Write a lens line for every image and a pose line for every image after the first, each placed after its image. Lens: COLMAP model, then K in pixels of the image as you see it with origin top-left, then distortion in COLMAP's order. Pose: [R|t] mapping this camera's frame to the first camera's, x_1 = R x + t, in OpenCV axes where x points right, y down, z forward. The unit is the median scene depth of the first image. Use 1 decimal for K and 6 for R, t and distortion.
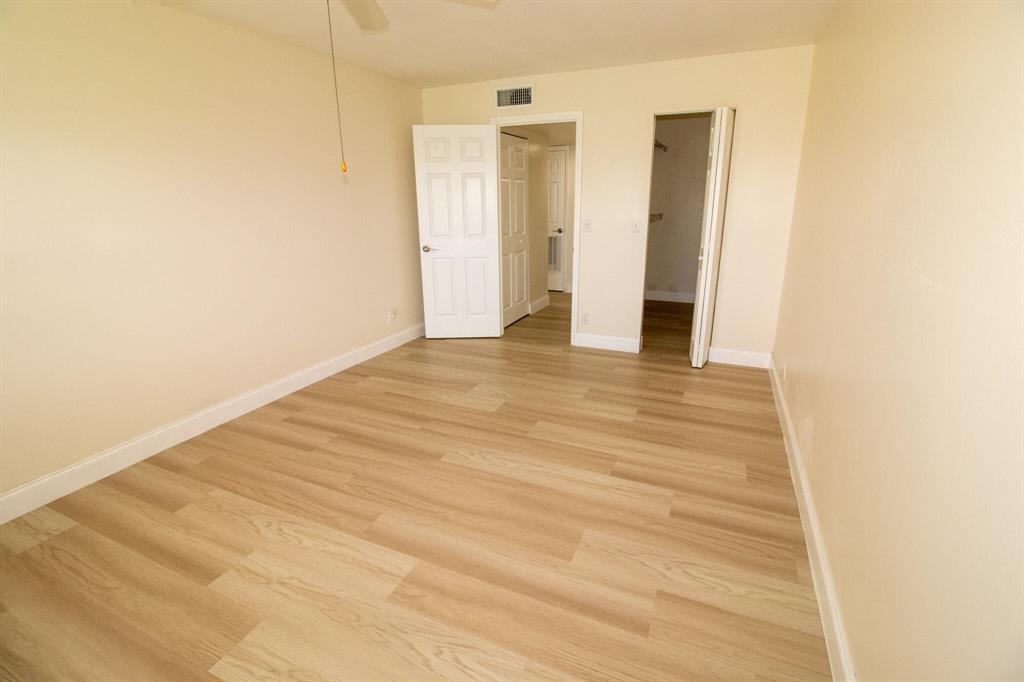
lens RADIAL K [[472.5, 0, 512.0], [0, 472.5, 333.4], [0, 0, 1]] dist [0.000753, -0.013342]
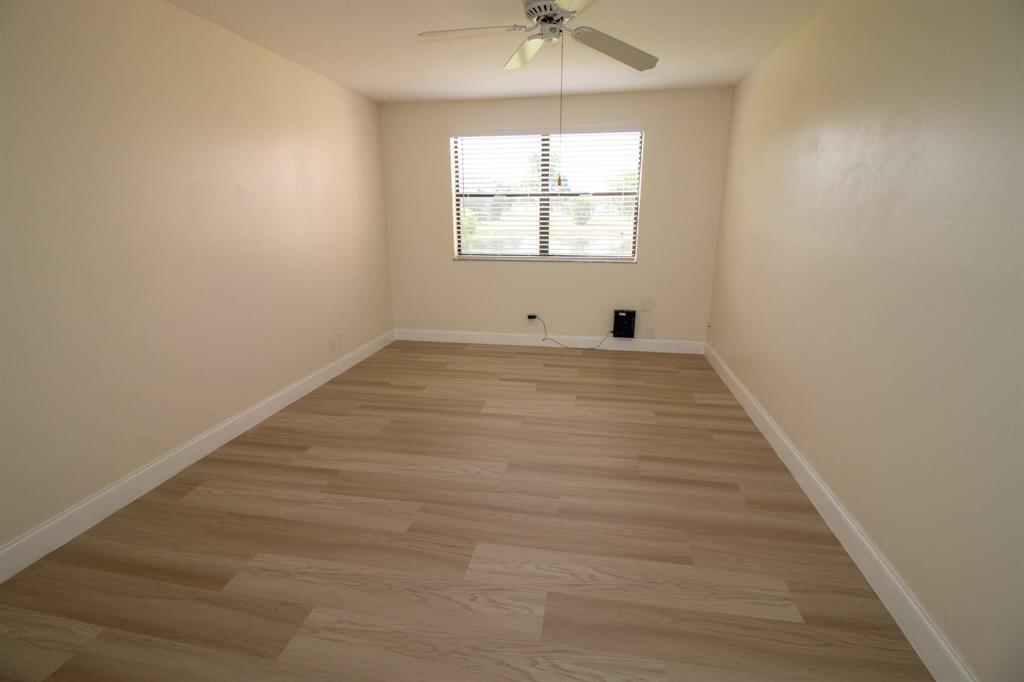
lens RADIAL K [[472.5, 0, 512.0], [0, 472.5, 333.4], [0, 0, 1]] dist [0.000753, -0.013342]
pose [[-0.972535, 0.077666, -0.219418, 0.046670], [-0.045806, 0.860388, 0.507577, -0.587589], [0.228206, 0.503687, -0.833200, 2.049620]]
